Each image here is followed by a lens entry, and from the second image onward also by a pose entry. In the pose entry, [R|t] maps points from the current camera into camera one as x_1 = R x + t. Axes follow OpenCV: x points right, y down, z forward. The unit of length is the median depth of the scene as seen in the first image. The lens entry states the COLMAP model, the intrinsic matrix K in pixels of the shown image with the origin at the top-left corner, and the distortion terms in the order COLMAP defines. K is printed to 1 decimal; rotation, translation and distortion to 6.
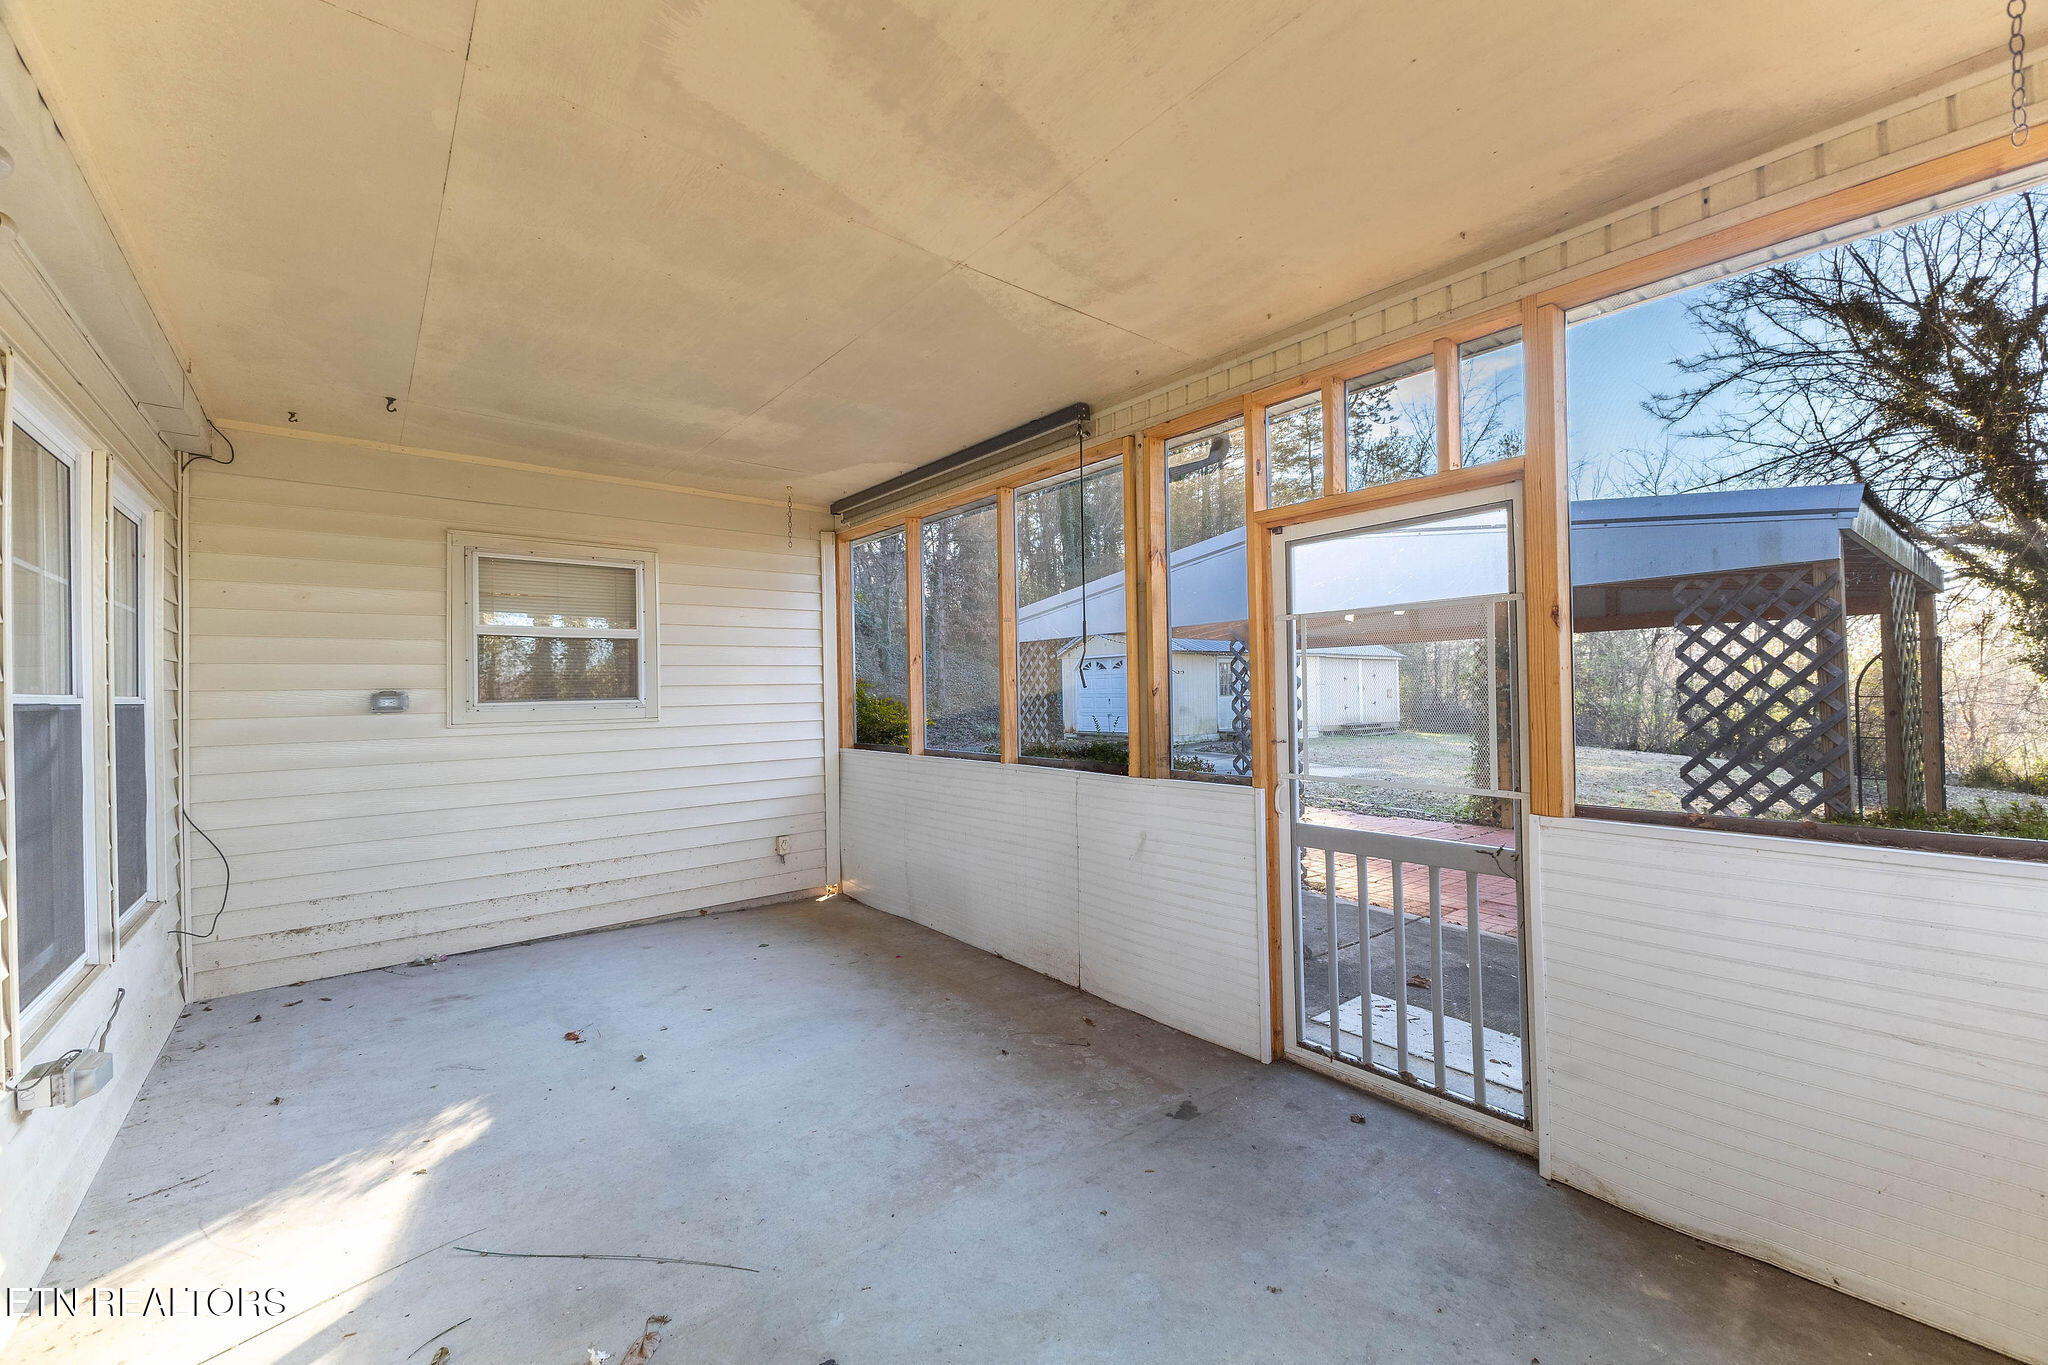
lens RADIAL K [[794.2, 0, 1042.7], [0, 794.2, 679.9], [0, 0, 1]] dist [0.018819, -0.005226]
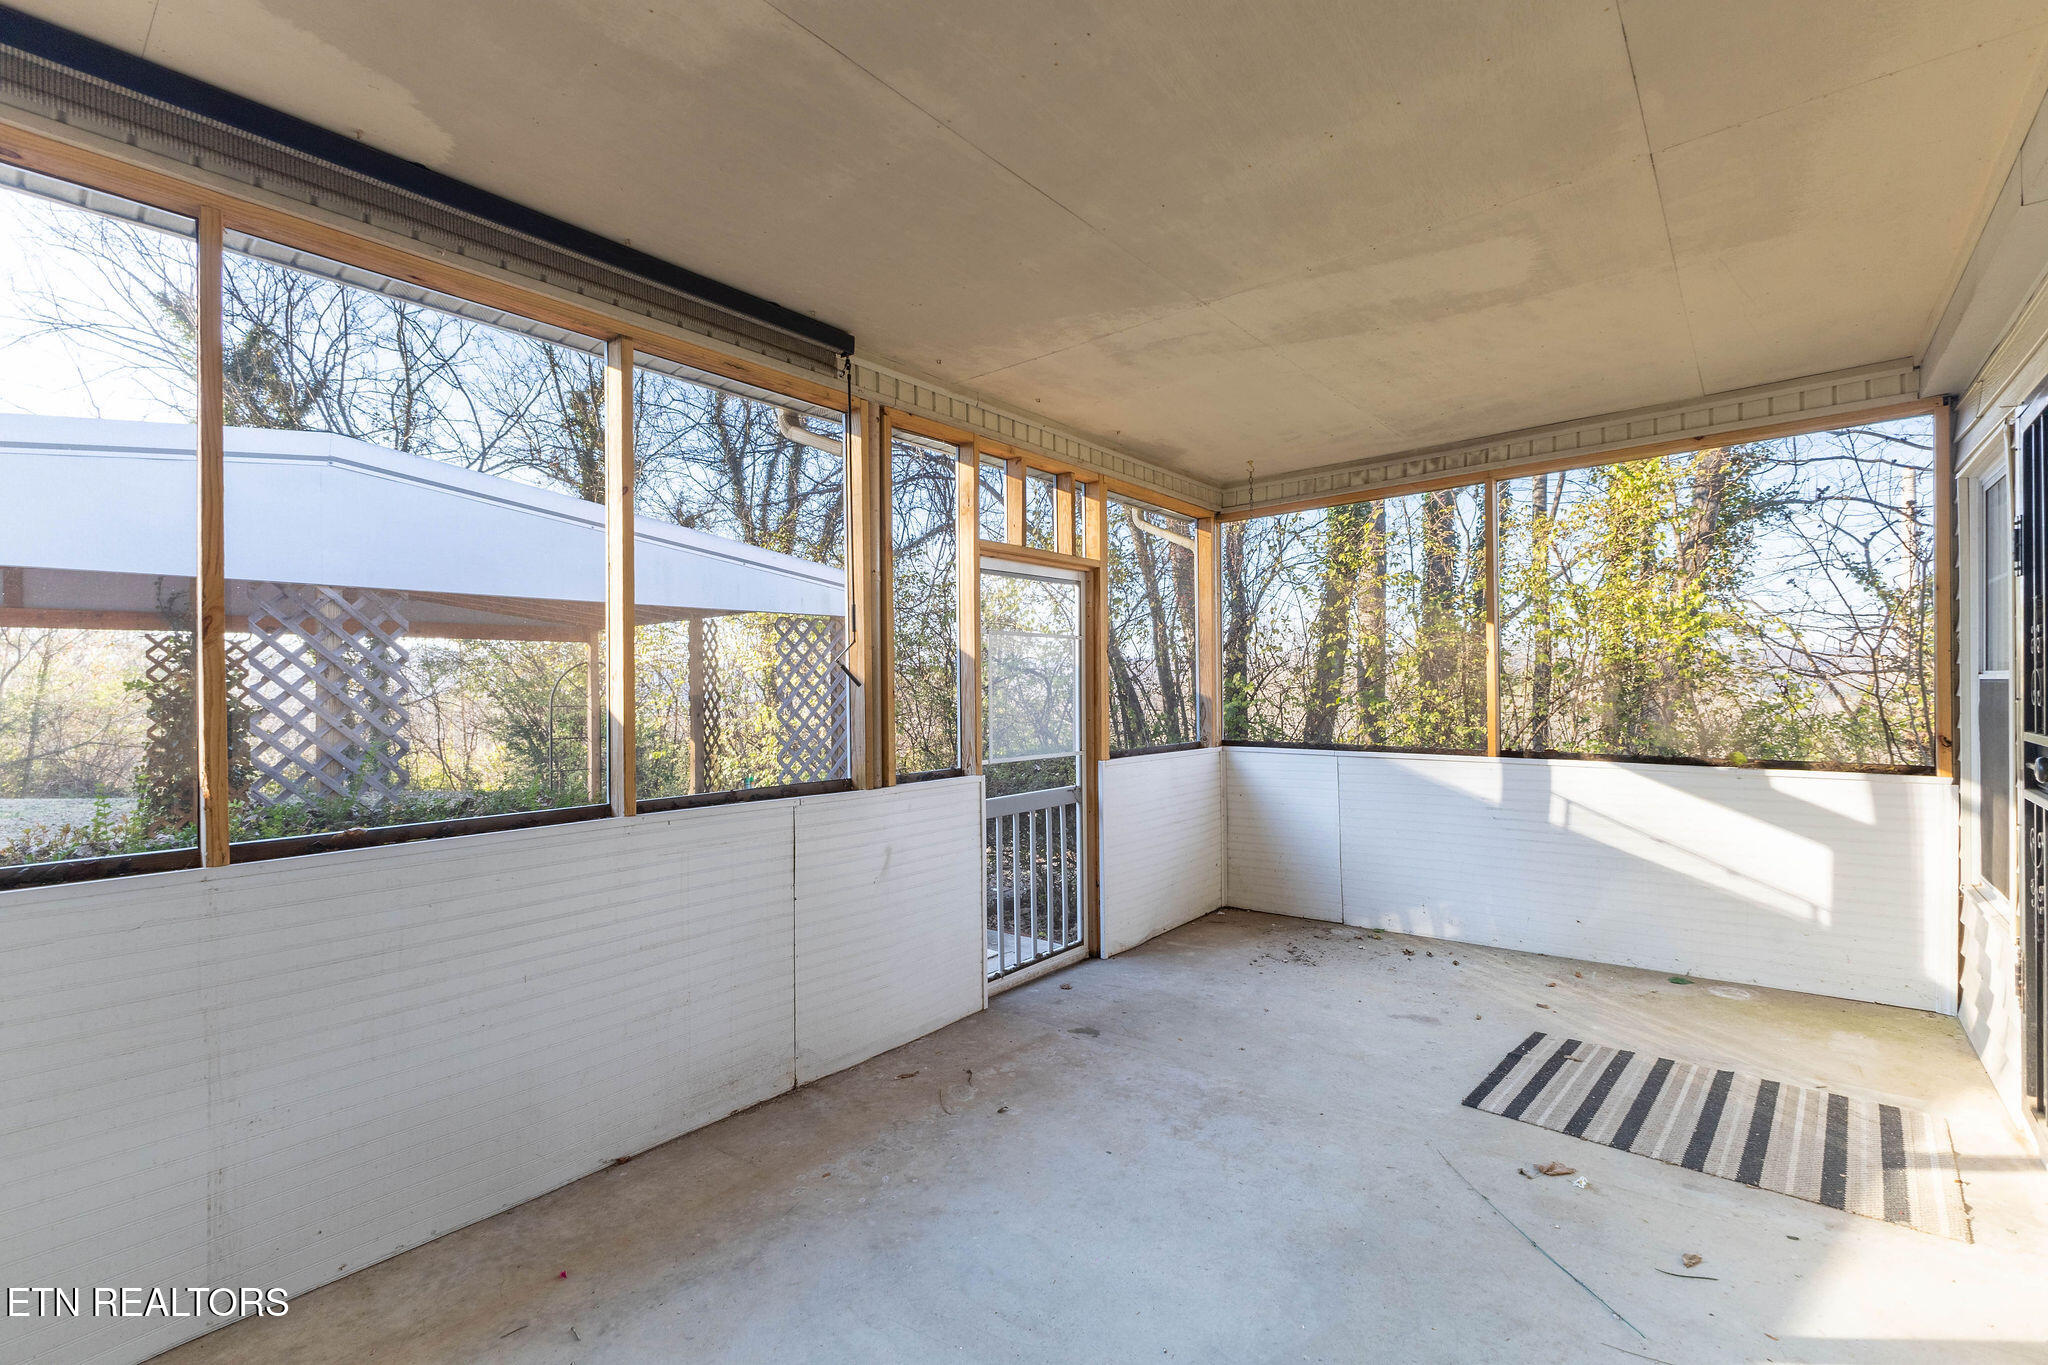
lens RADIAL K [[828.7, 0, 1038.6], [0, 828.7, 680.1], [0, 0, 1]] dist [0.012075, 0.000103]
pose [[-0.140206, 0.026055, 0.989780, -0.986219], [-0.005122, 0.999621, -0.027040, 0.030384], [-0.990109, -0.008860, -0.140019, 1.133795]]
